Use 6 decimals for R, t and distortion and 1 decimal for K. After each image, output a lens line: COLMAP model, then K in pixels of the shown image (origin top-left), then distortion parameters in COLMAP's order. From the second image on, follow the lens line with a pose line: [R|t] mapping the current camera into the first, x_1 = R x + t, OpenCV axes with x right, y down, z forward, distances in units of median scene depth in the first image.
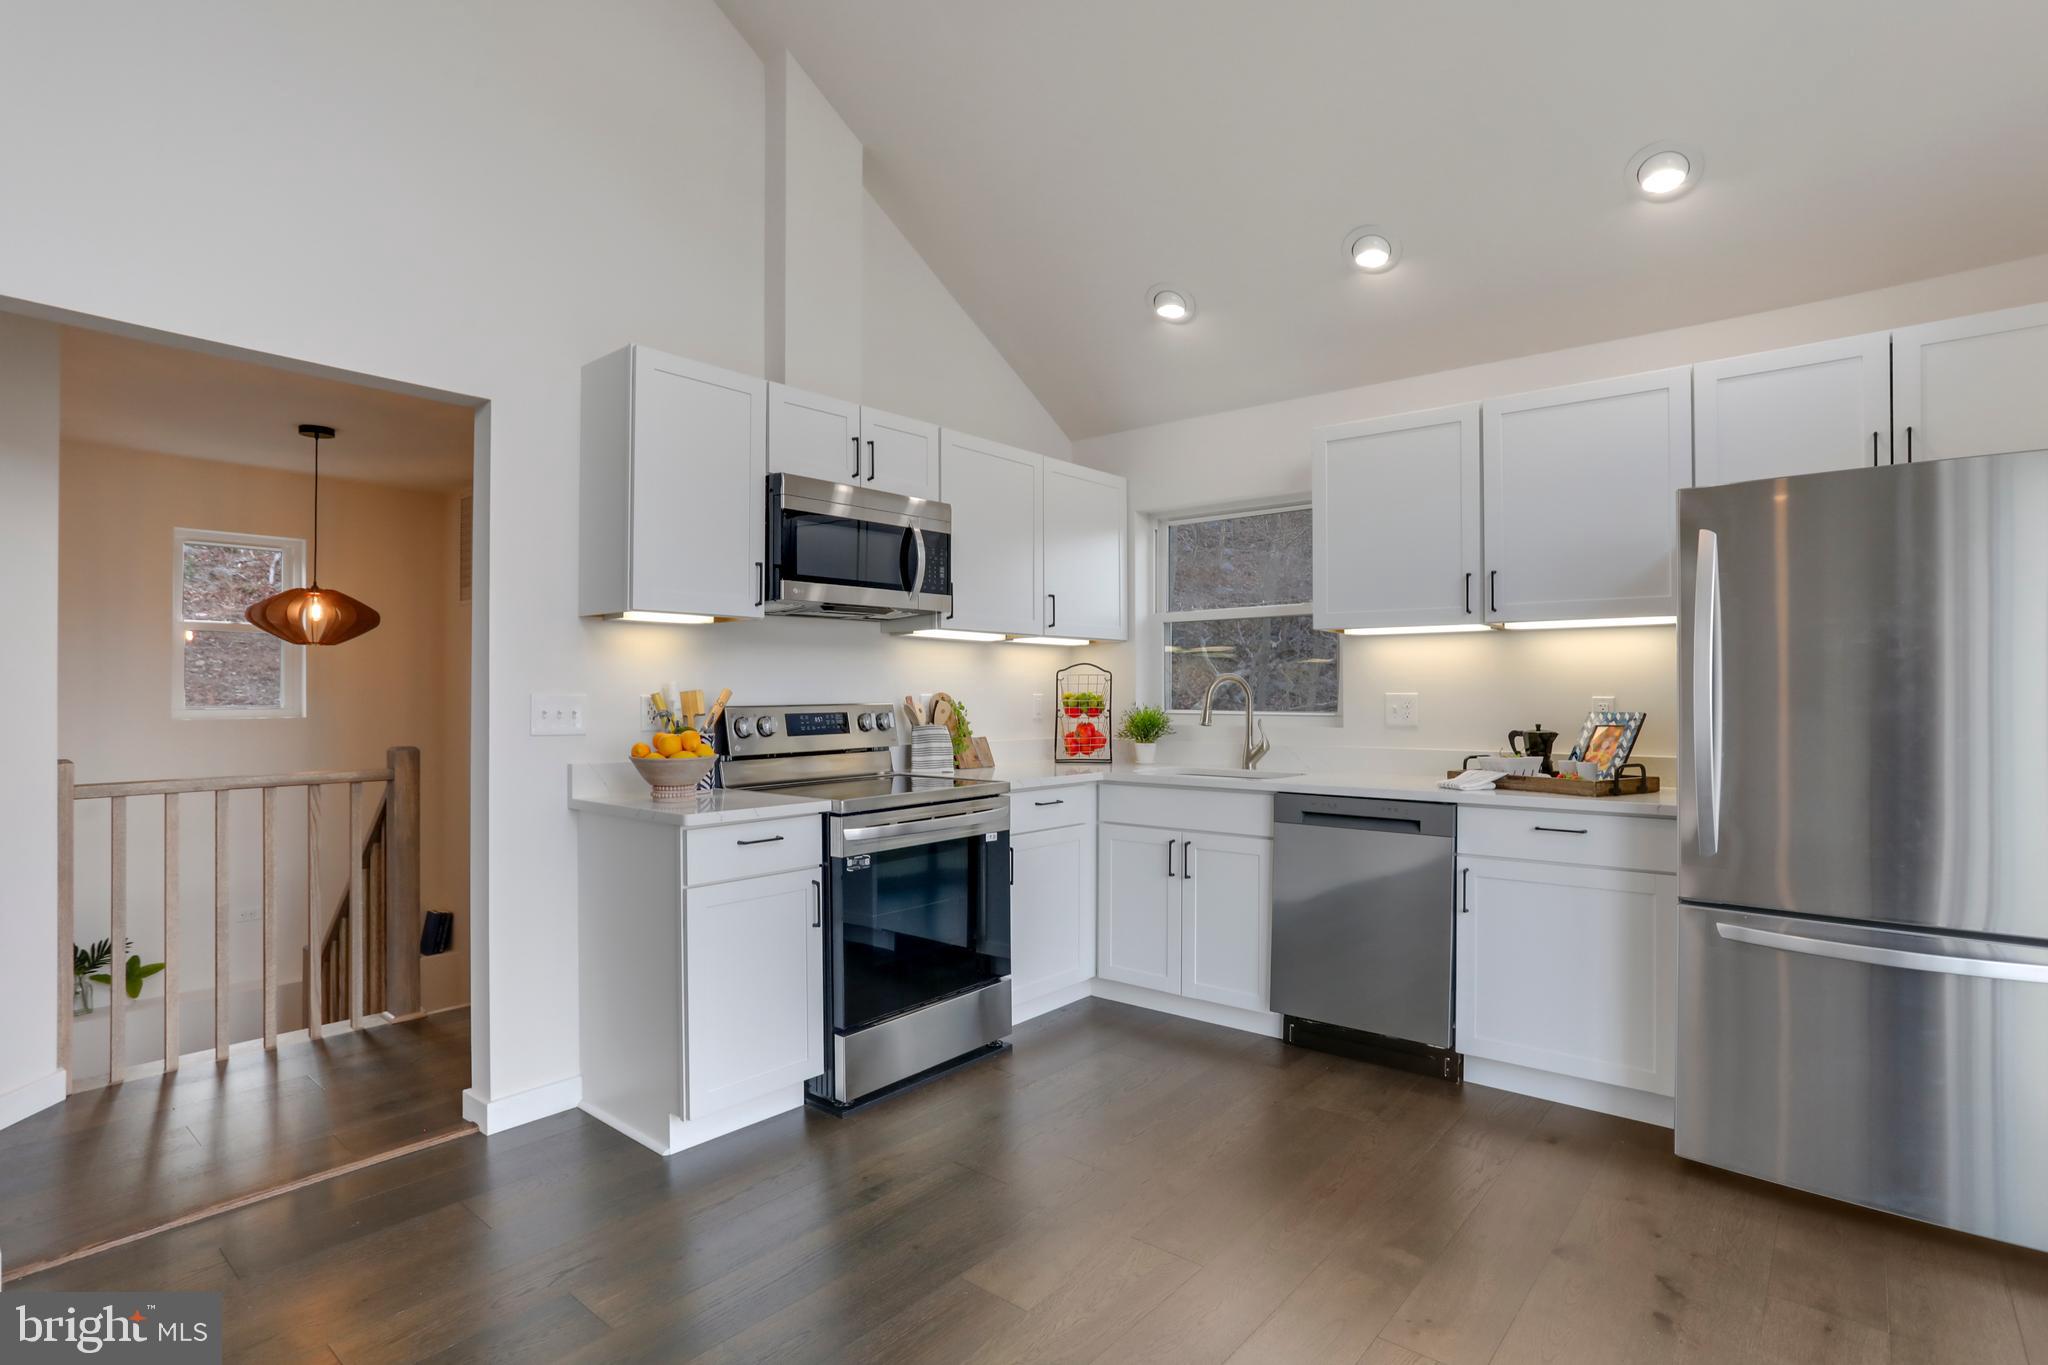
lens RADIAL K [[1004.3, 0, 1017.8], [0, 1004.3, 678.6], [0, 0, 1]] dist [-0.064102, 0.036316]
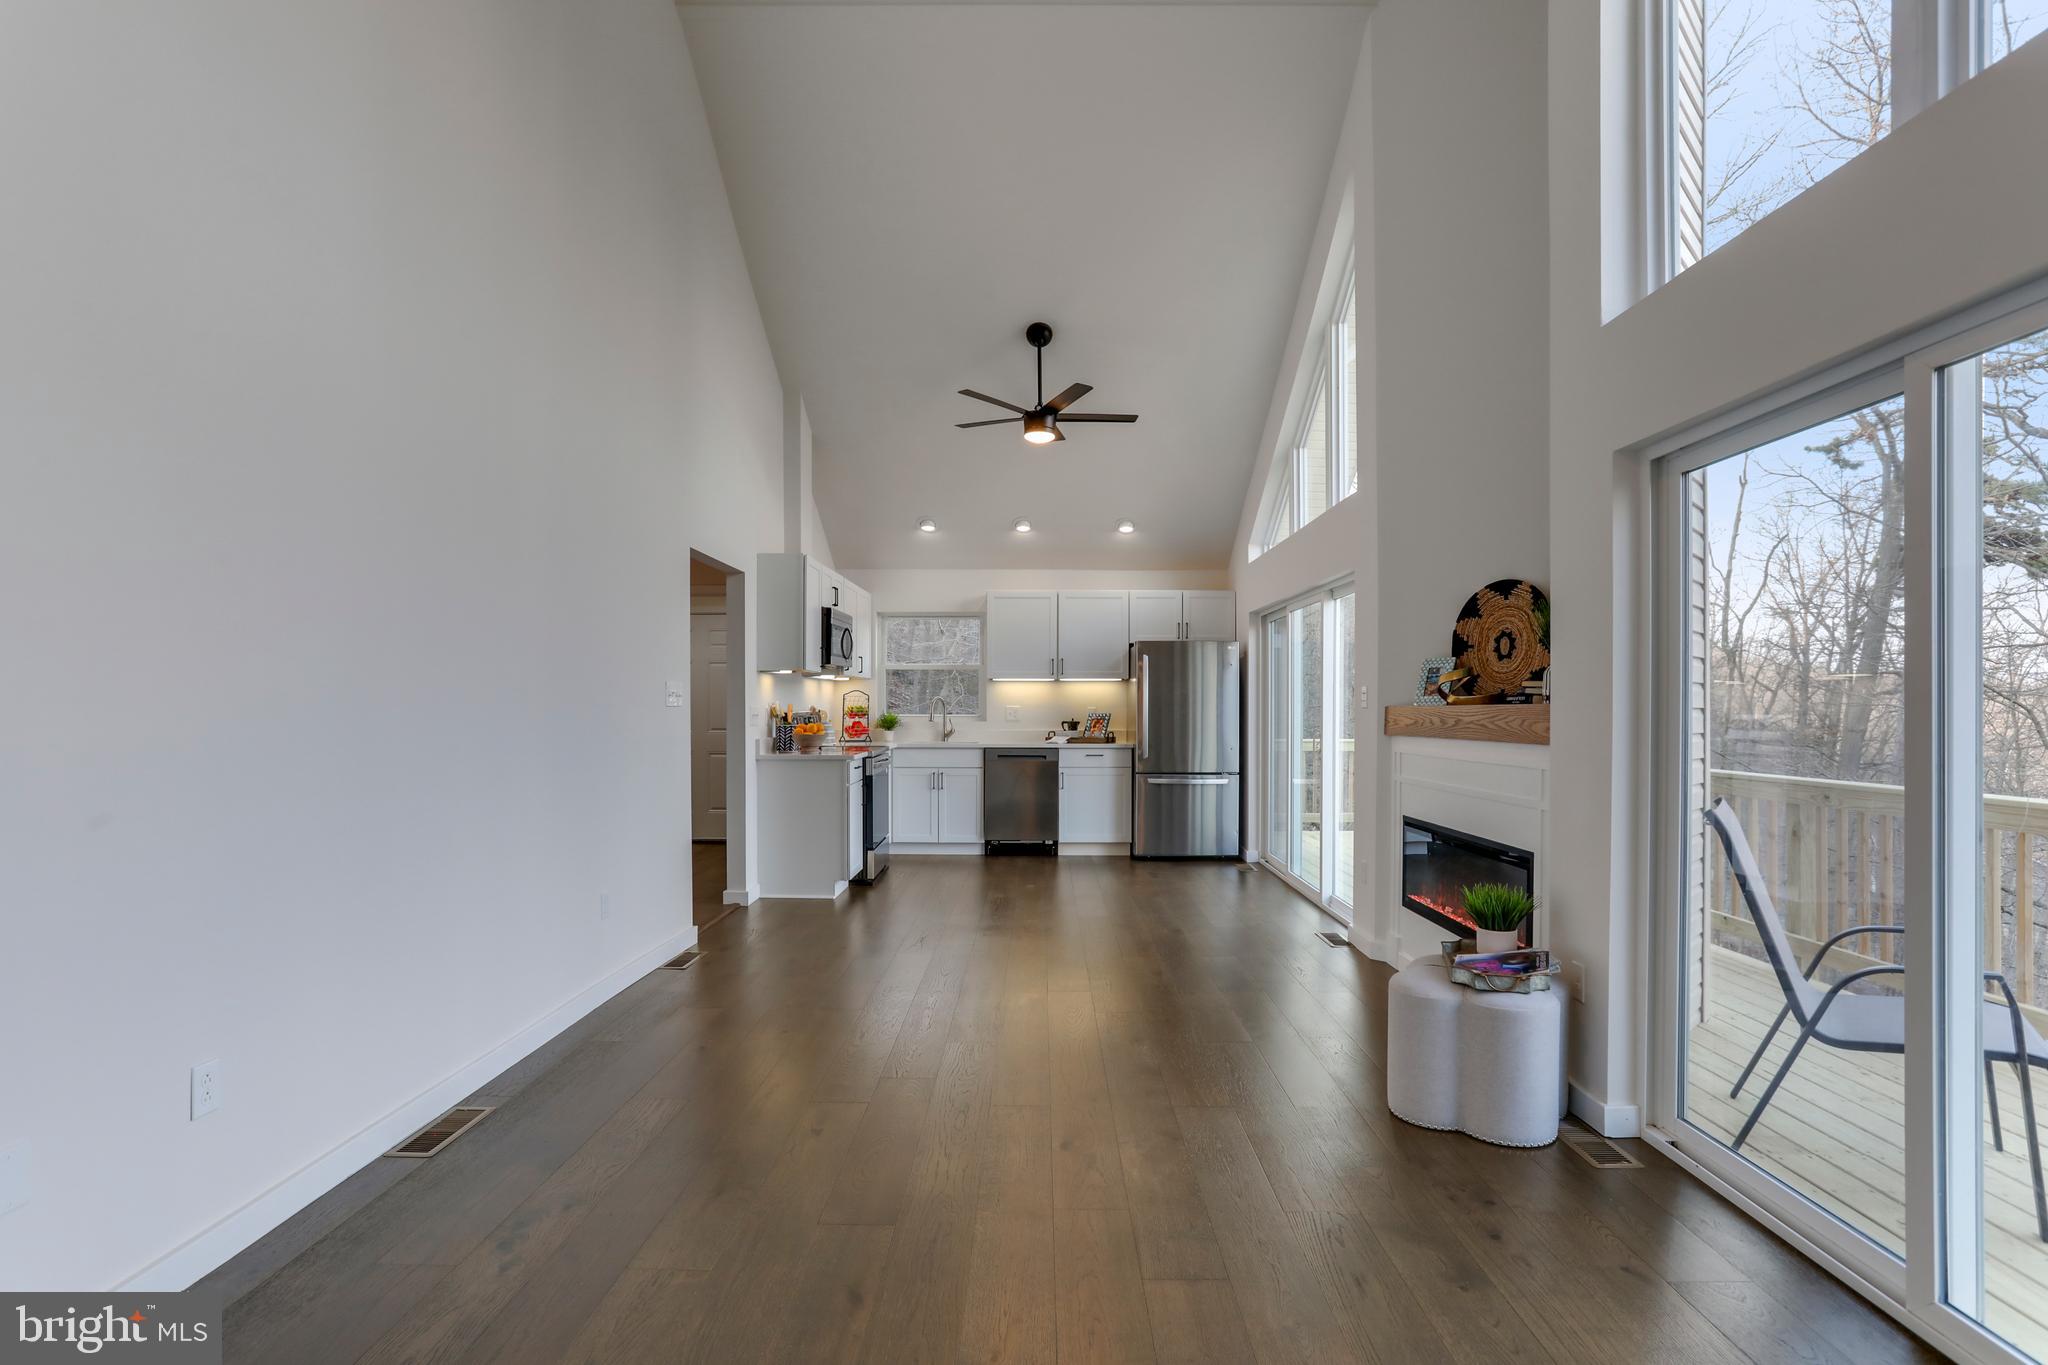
lens RADIAL K [[1016.9, 0, 1022.8], [0, 1016.9, 705.2], [0, 0, 1]] dist [-0.042552, 0.030403]
pose [[0.773469, 0.001095, 0.633833, -1.117849], [-0.011537, 0.999857, 0.012352, -0.017202], [-0.633729, -0.016867, 0.773371, -0.856012]]
